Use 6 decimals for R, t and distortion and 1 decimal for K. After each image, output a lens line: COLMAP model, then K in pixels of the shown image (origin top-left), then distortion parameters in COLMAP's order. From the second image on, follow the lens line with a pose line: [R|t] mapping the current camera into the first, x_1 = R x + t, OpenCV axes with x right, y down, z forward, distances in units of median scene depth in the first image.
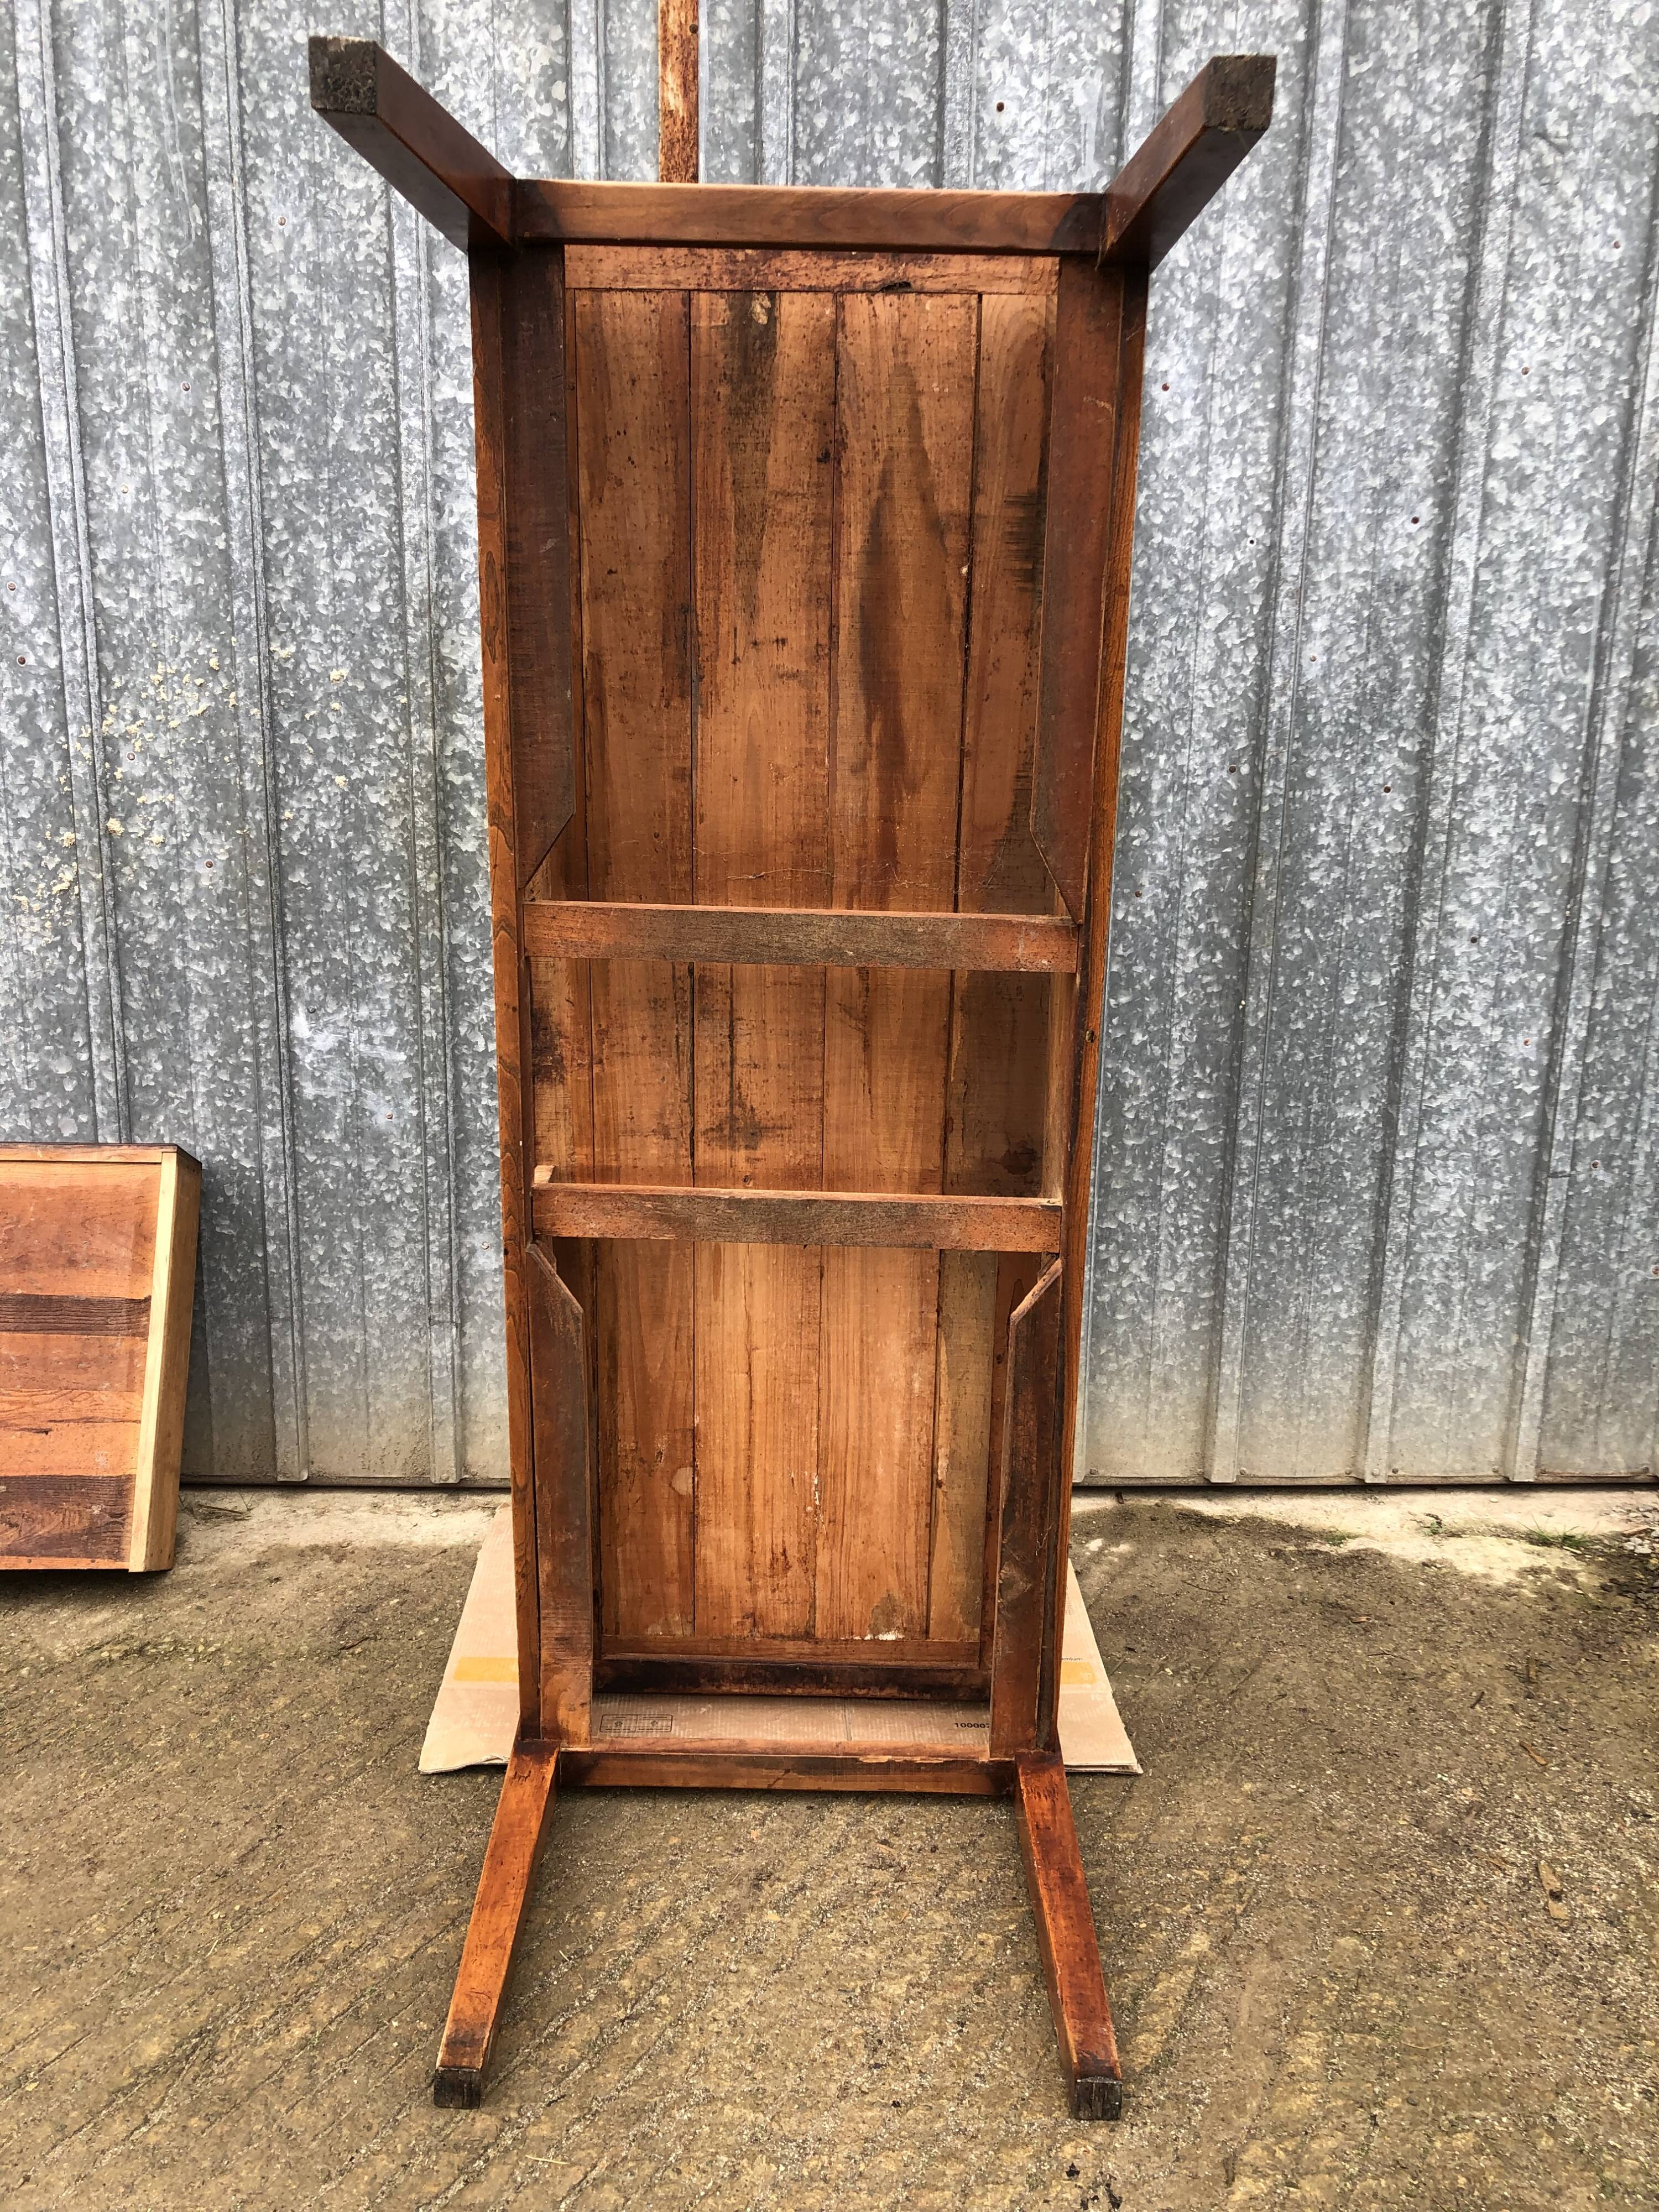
lens RADIAL K [[1775.0, 0, 816.3], [0, 1775.0, 1090.7], [0, 0, 1]] dist [0.134674, -0.393070]
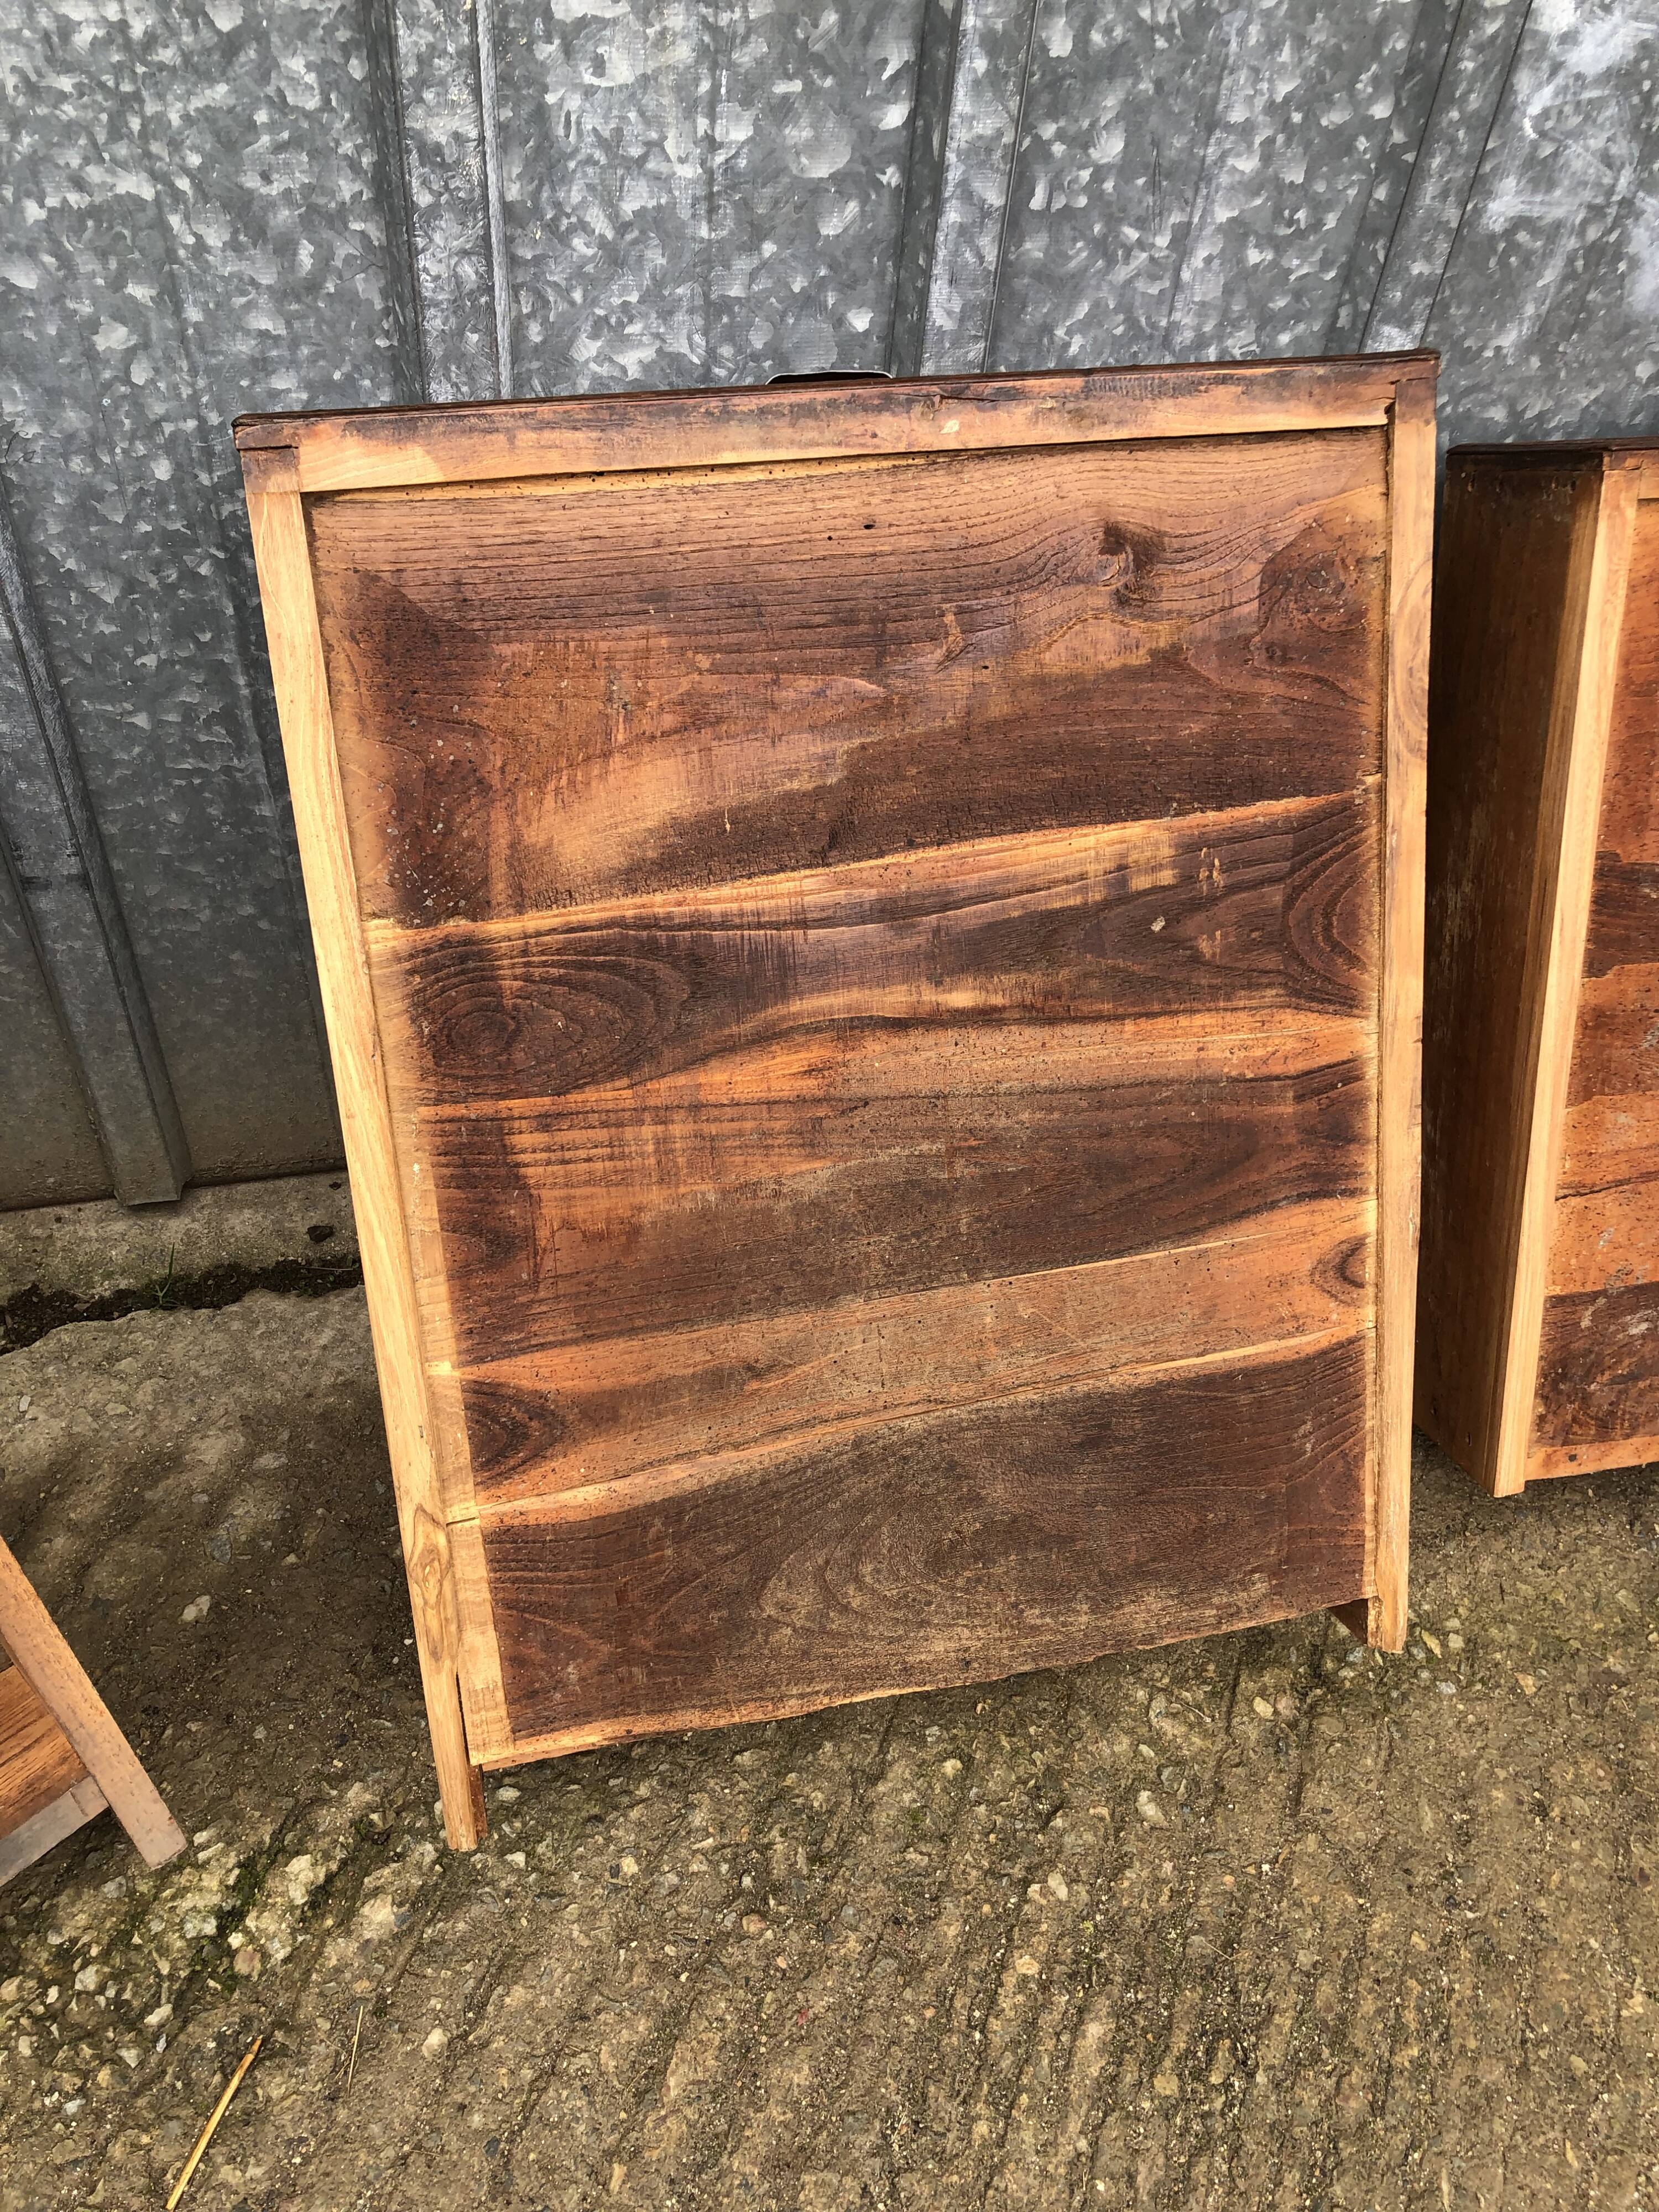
lens RADIAL K [[1826.1, 0, 833.8], [0, 1826.1, 1127.6], [0, 0, 1]] dist [0.051471, -0.037695]
pose [[0.971727, -0.130877, 0.196513, -0.502728], [-0.010995, 0.806323, 0.591374, -0.066334], [-0.235850, -0.576815, 0.782087, 0.653097]]
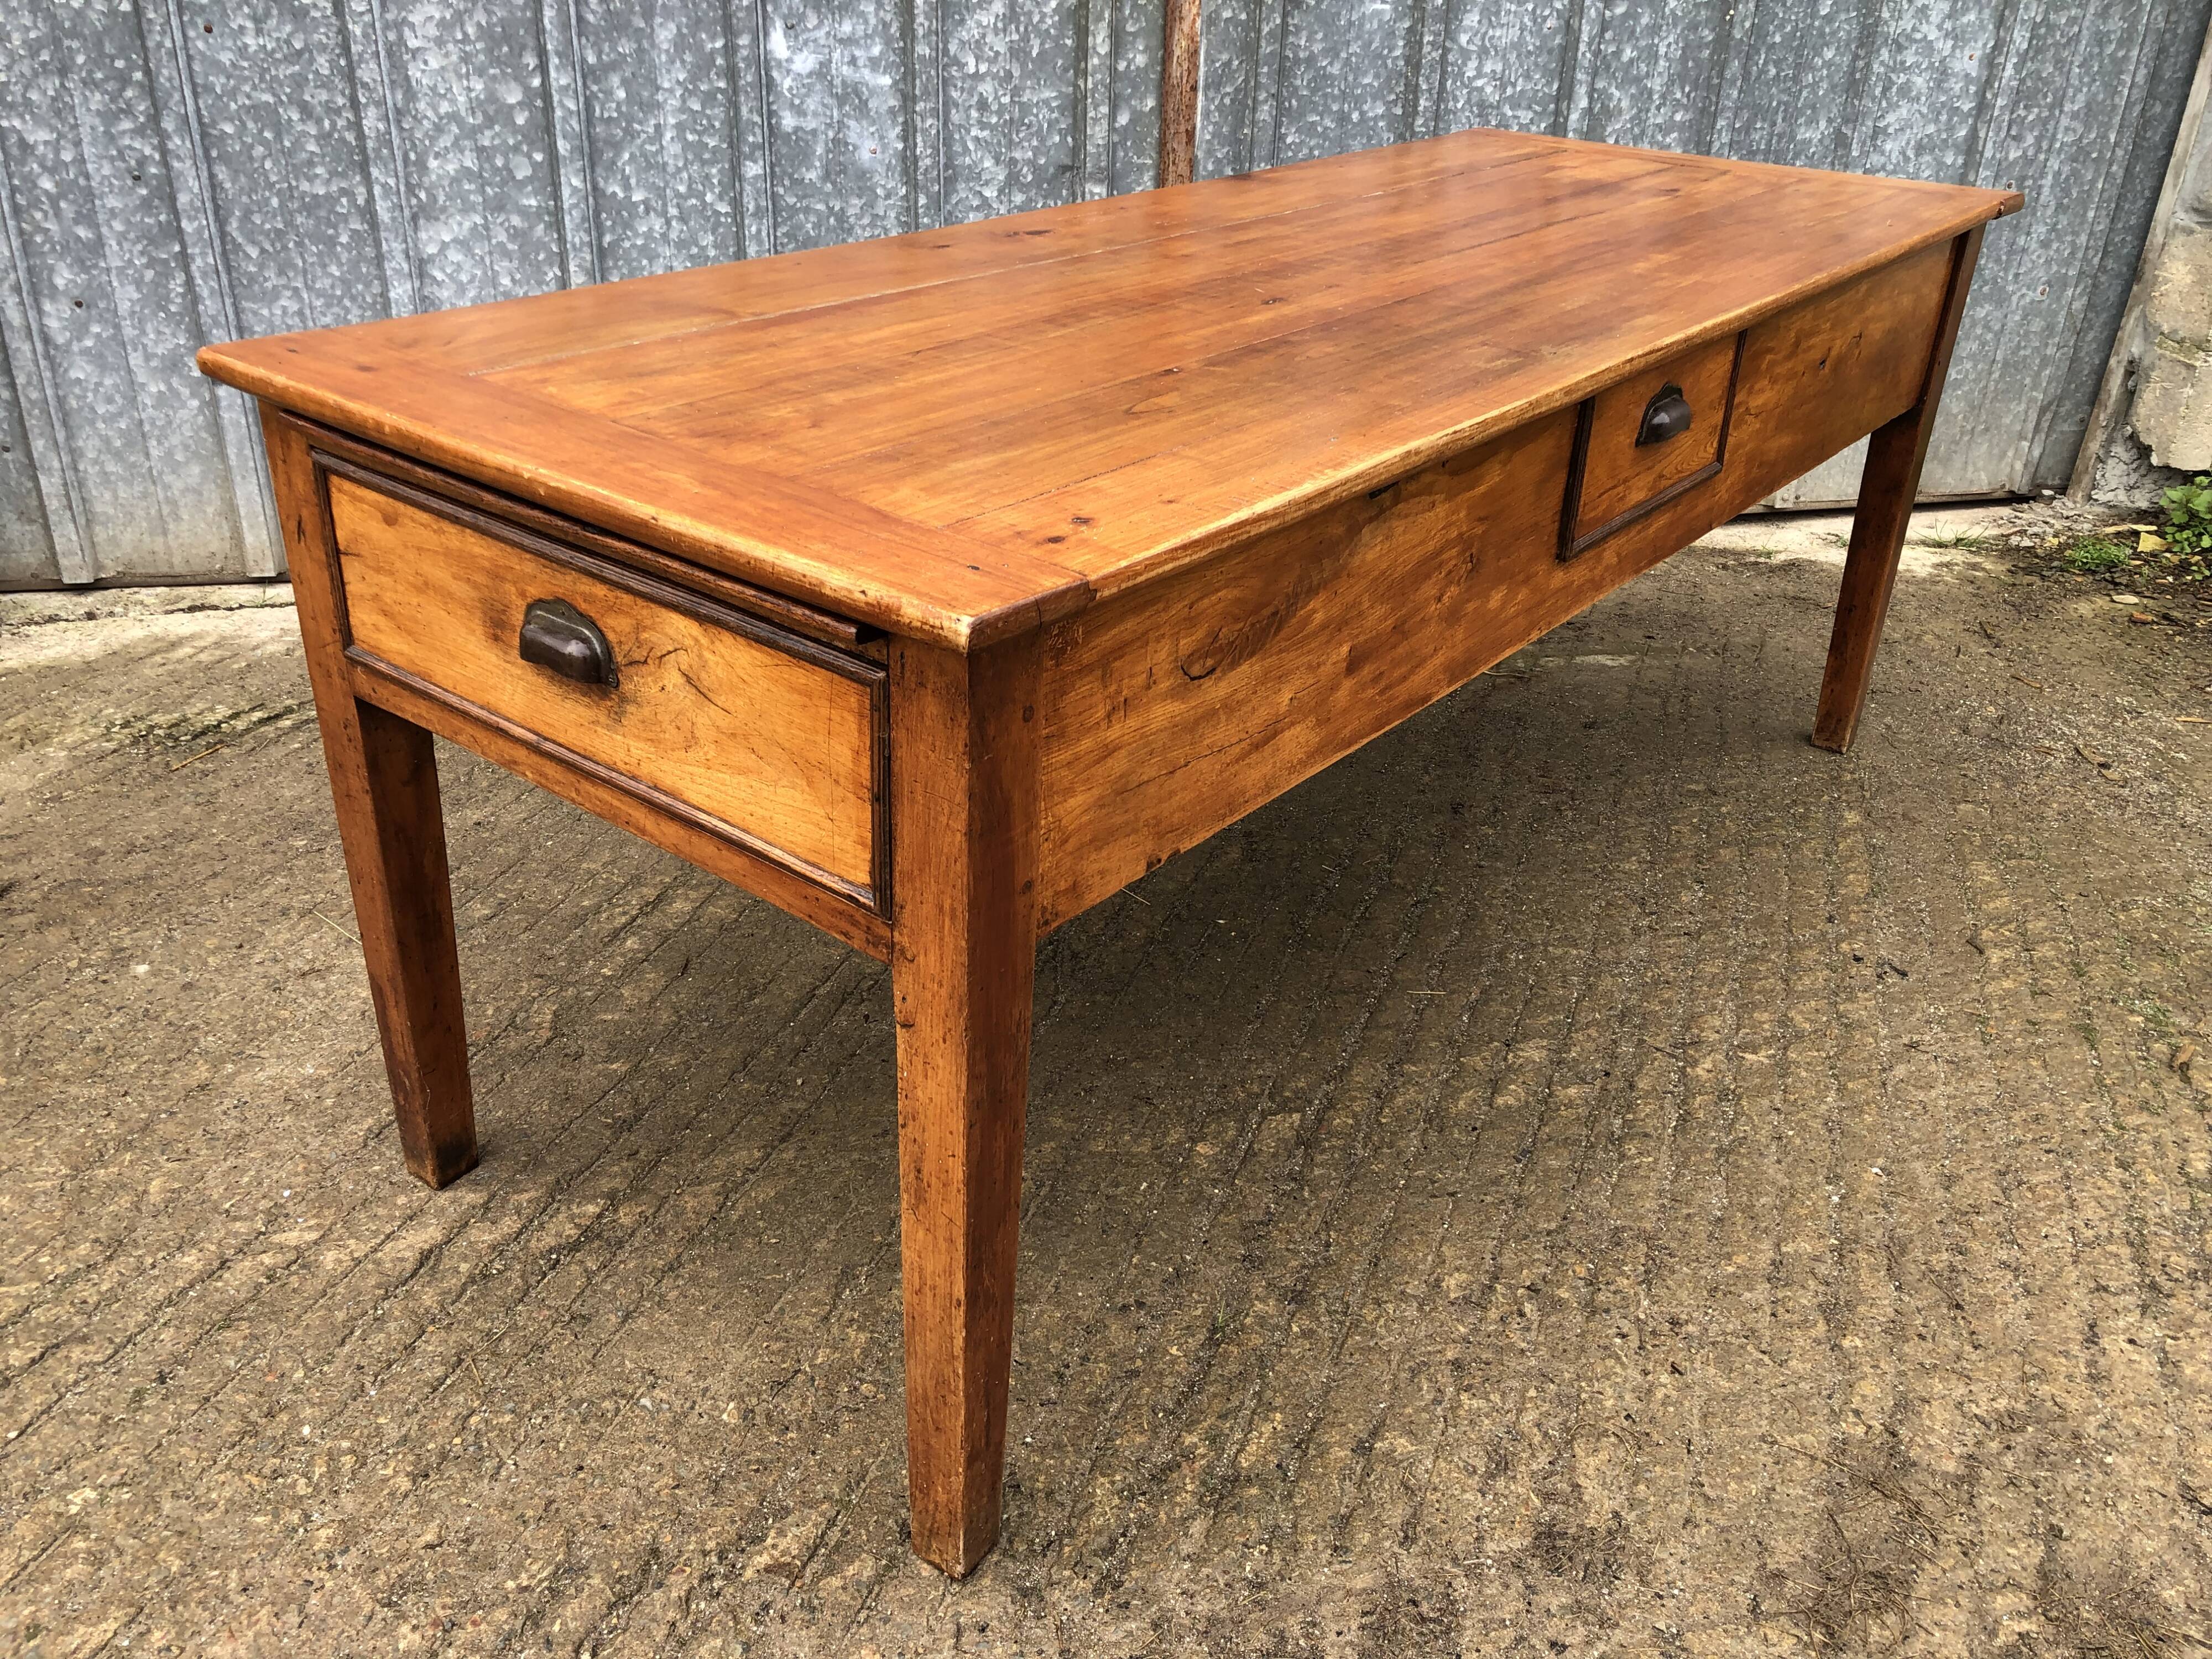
lens RADIAL K [[1820.2, 0, 1096.1], [0, 1820.2, 816.2], [0, 0, 1]] dist [-0.016867, 0.079226]
pose [[0.980886, -0.079437, 0.177630, -0.323685], [0.033637, 0.968354, 0.247305, 0.120602], [-0.191654, -0.236603, 0.952517, -0.008984]]
